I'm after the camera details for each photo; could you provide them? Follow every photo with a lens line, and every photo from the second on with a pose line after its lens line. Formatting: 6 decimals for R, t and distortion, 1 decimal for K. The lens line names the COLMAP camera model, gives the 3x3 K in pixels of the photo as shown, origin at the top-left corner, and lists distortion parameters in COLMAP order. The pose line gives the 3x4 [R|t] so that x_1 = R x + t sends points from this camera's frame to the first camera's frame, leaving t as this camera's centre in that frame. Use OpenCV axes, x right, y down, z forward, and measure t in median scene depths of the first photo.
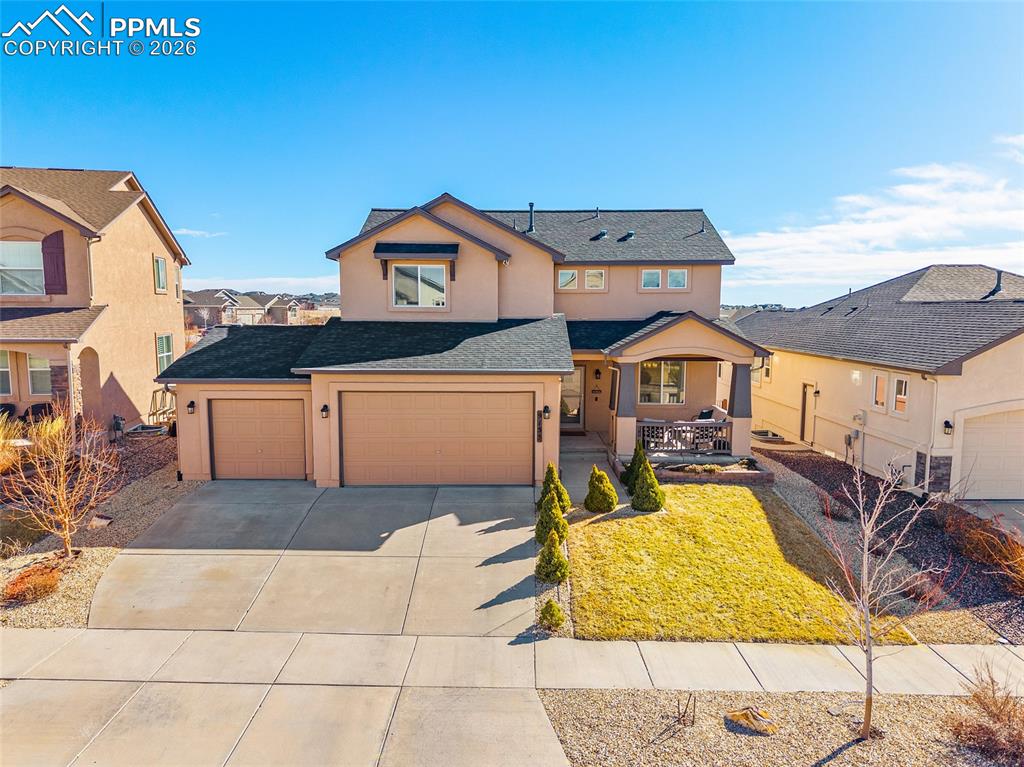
lens RADIAL K [[693.2, 0, 506.1], [0, 693.2, 390.5], [0, 0, 1]] dist [-0.001094, -0.000787]
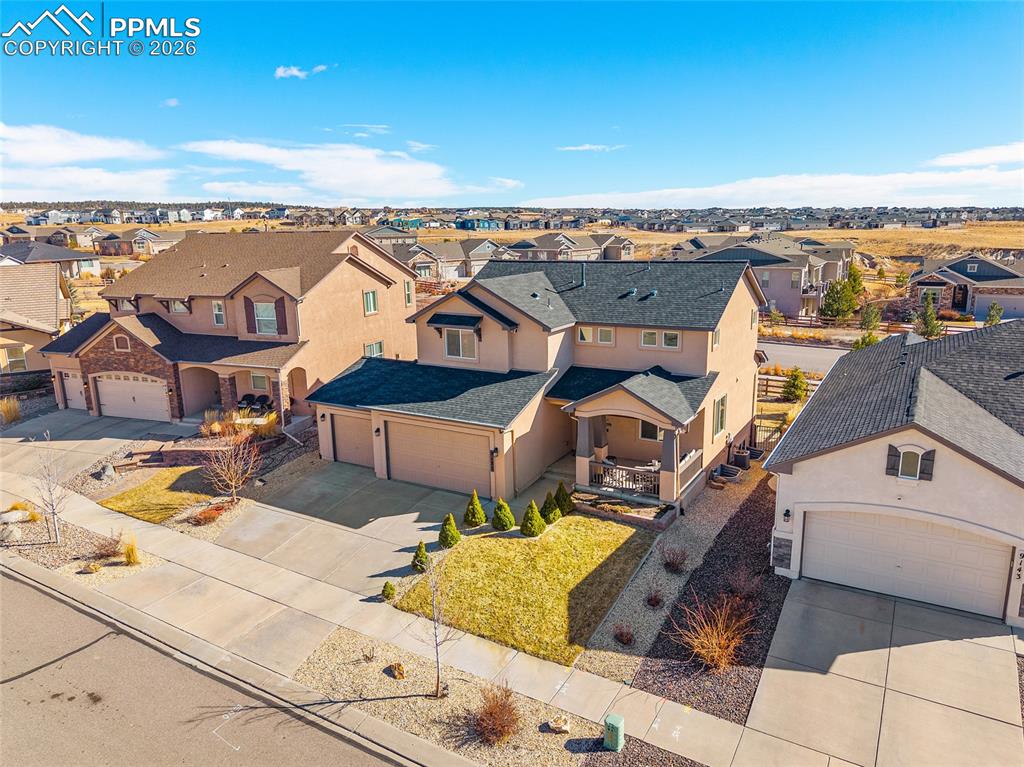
lens RADIAL K [[704.5, 0, 504.6], [0, 704.5, 381.6], [0, 0, 1]] dist [0.014510, -0.006103]
pose [[0.858503, 0.089782, -0.504888, 0.795164], [-0.036281, 0.992721, 0.114841, -0.281118], [0.511524, -0.080274, 0.855511, -0.225588]]
